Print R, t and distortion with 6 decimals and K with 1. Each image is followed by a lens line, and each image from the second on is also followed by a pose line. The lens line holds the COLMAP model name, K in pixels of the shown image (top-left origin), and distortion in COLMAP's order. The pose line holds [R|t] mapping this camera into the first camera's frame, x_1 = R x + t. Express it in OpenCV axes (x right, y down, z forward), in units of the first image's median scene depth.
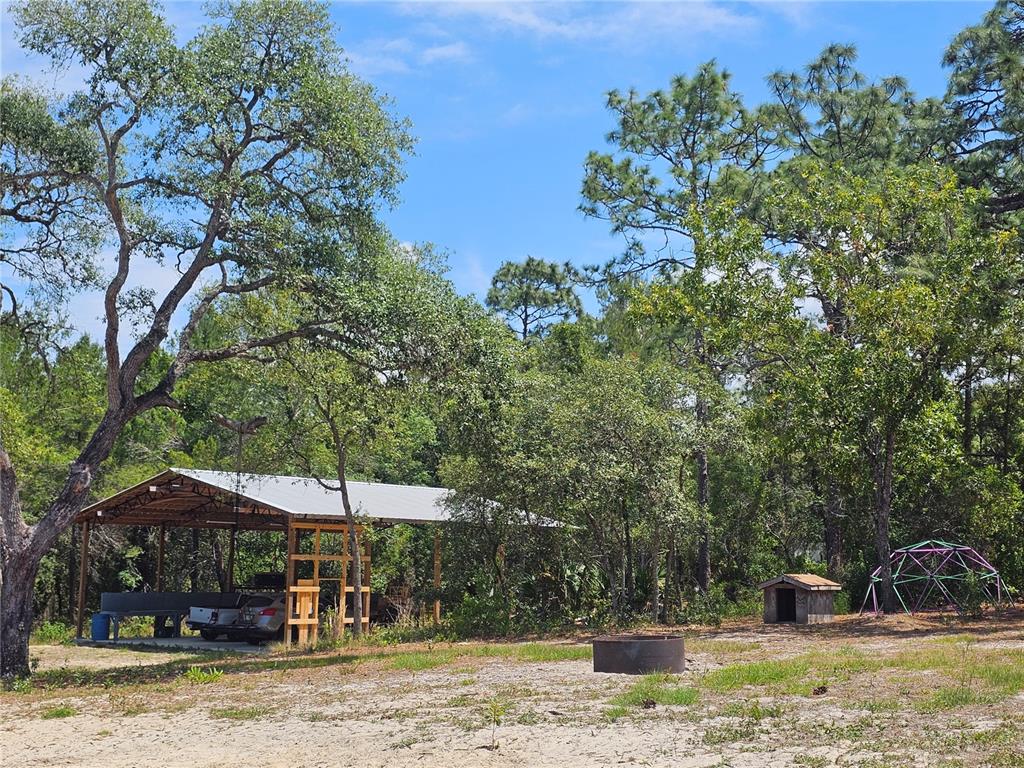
lens RADIAL K [[1331.4, 0, 512.0], [0, 1331.4, 384.0], [0, 0, 1]] dist [0.189827, 0.017813]
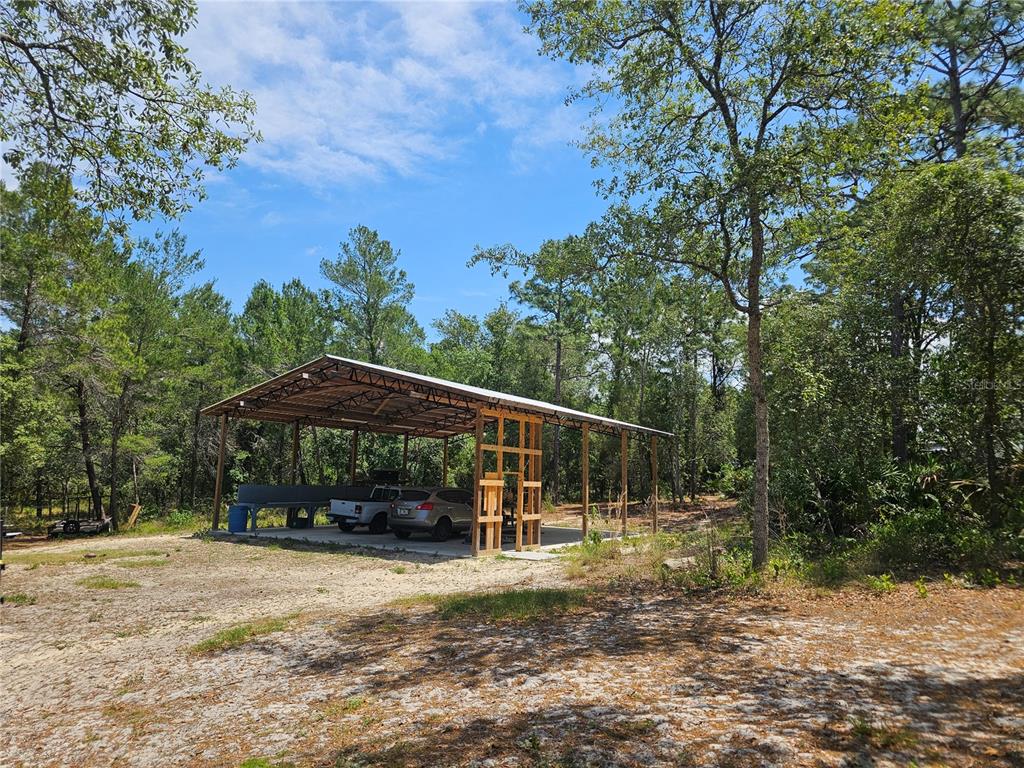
lens RADIAL K [[673.1, 0, 514.7], [0, 673.1, 376.7], [0, 0, 1]] dist [0.067296, -0.059244]
pose [[0.989072, 0.033364, 0.143609, -0.190205], [-0.031658, 0.999399, -0.014152, 0.081161], [-0.143994, 0.009451, 0.989533, 0.510800]]
